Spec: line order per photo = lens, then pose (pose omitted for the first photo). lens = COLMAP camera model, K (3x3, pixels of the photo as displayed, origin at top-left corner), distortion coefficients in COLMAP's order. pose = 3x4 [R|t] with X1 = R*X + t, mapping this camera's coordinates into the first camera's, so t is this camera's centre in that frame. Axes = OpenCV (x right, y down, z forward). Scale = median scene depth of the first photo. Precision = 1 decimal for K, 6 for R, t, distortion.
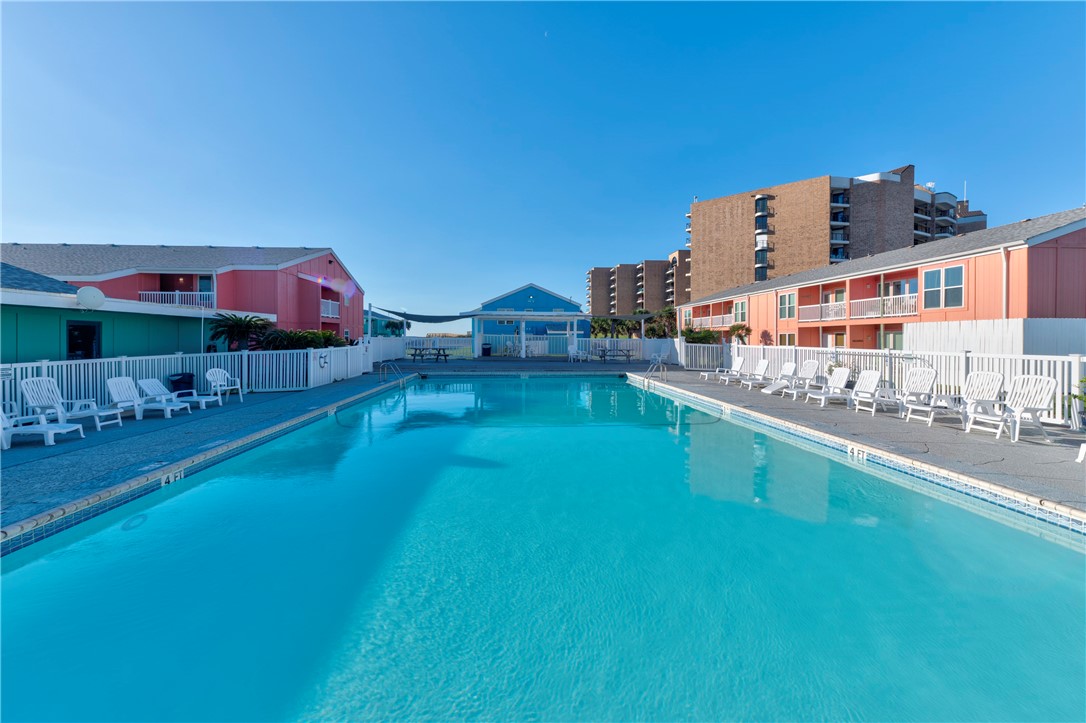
lens RADIAL K [[437.4, 0, 539.3], [0, 437.4, 341.8], [0, 0, 1]] dist [-0.002283, -0.000353]
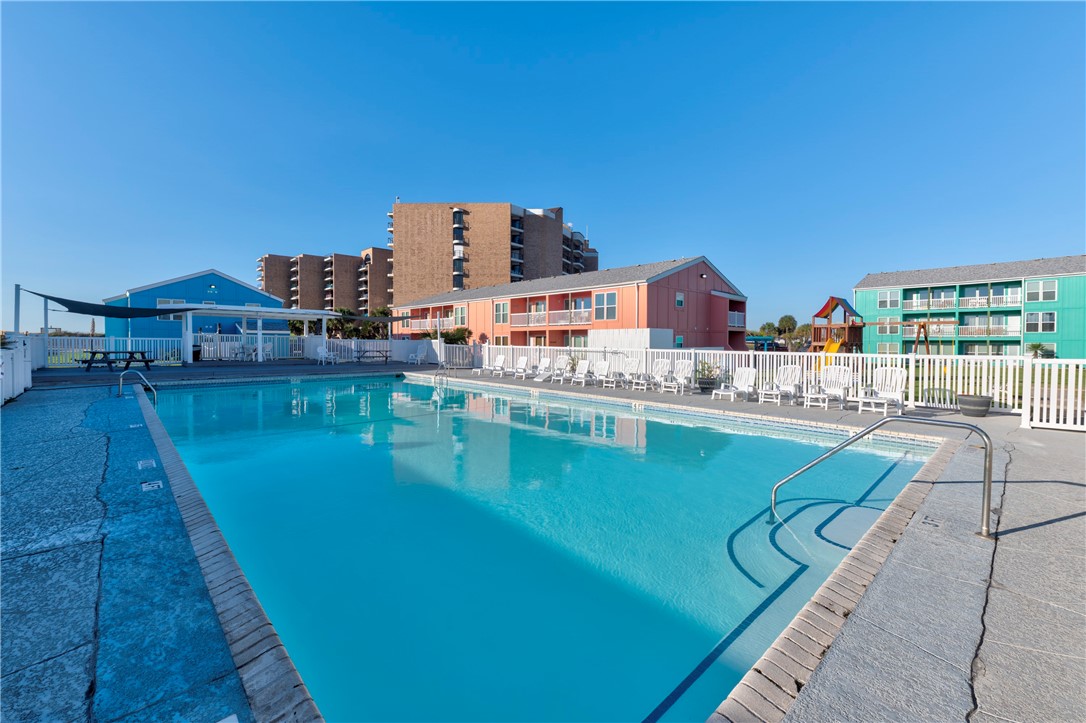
lens RADIAL K [[459.4, 0, 538.8], [0, 459.4, 355.5], [0, 0, 1]] dist [0.001561, -0.000163]
pose [[0.764695, -0.018089, 0.644139, -0.097667], [0.000867, 0.999634, 0.027043, 0.000472], [-0.644392, -0.020121, 0.764430, -0.018083]]
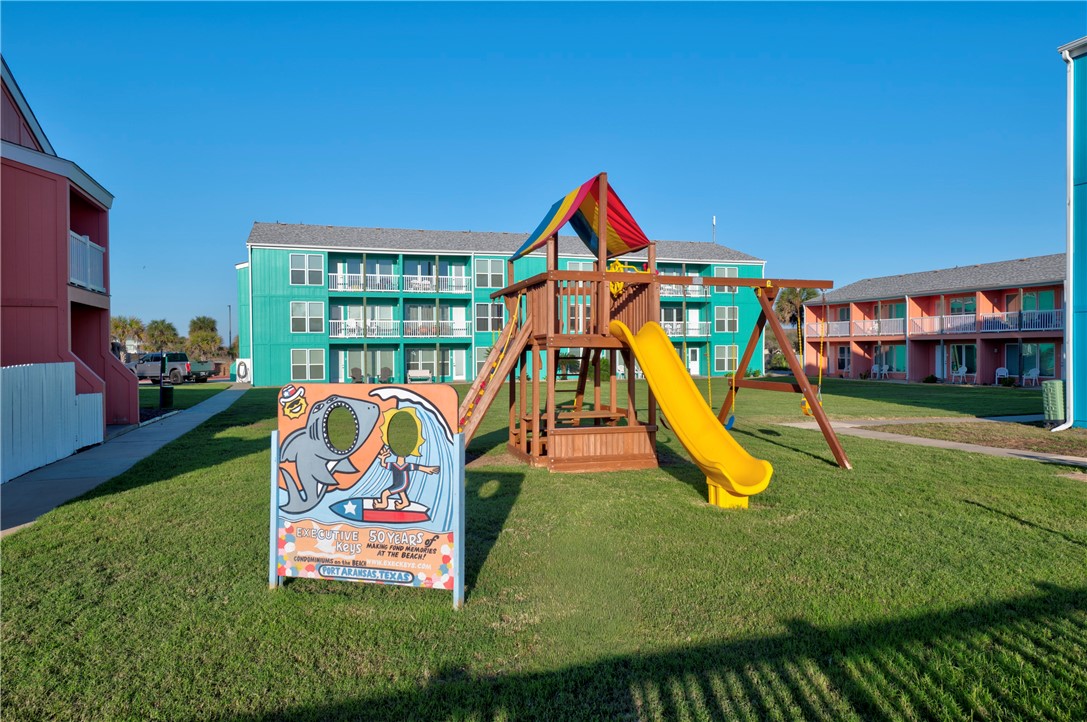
lens RADIAL K [[718.1, 0, 545.6], [0, 718.1, 357.5], [0, 0, 1]] dist [0.003237, 0.000030]
pose [[-0.259275, -0.014181, 0.965699, 0.740658], [0.008325, 0.999822, 0.016917, -0.000055], [-0.965768, 0.012426, -0.259111, 0.559142]]
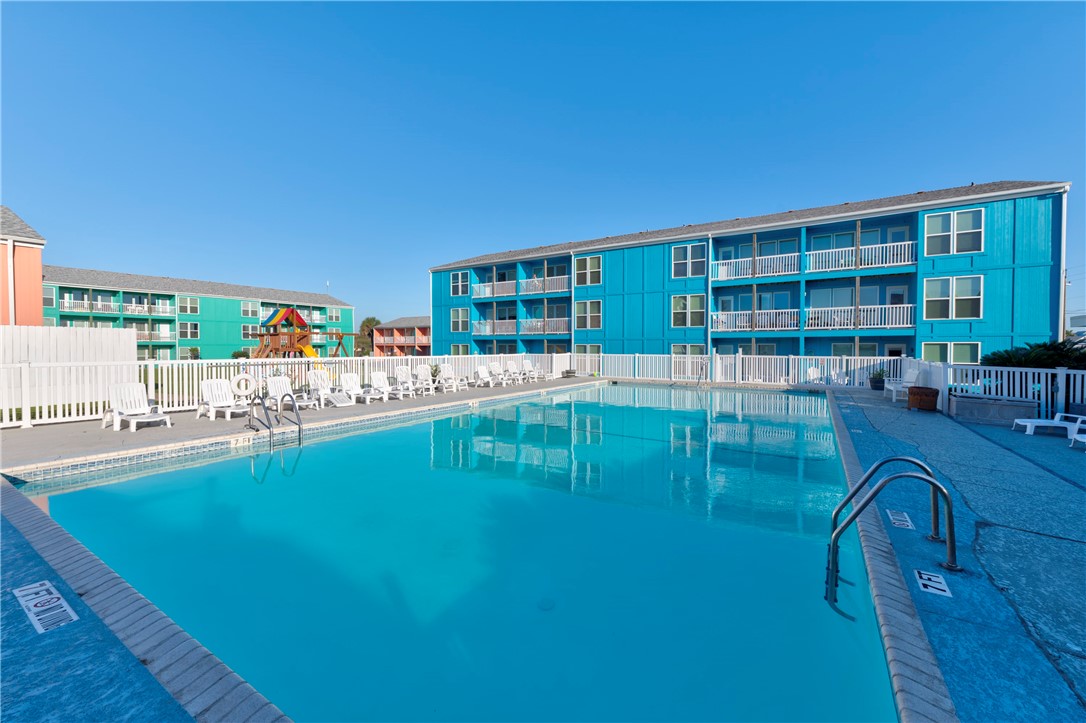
lens RADIAL K [[437.4, 0, 547.0], [0, 437.4, 357.6], [0, 0, 1]] dist [-0.002283, -0.000353]
pose [[-0.813661, -0.015973, 0.581120, -0.093970], [0.000195, 0.999615, 0.027749, -0.007970], [-0.581340, 0.022692, -0.813344, 0.980401]]
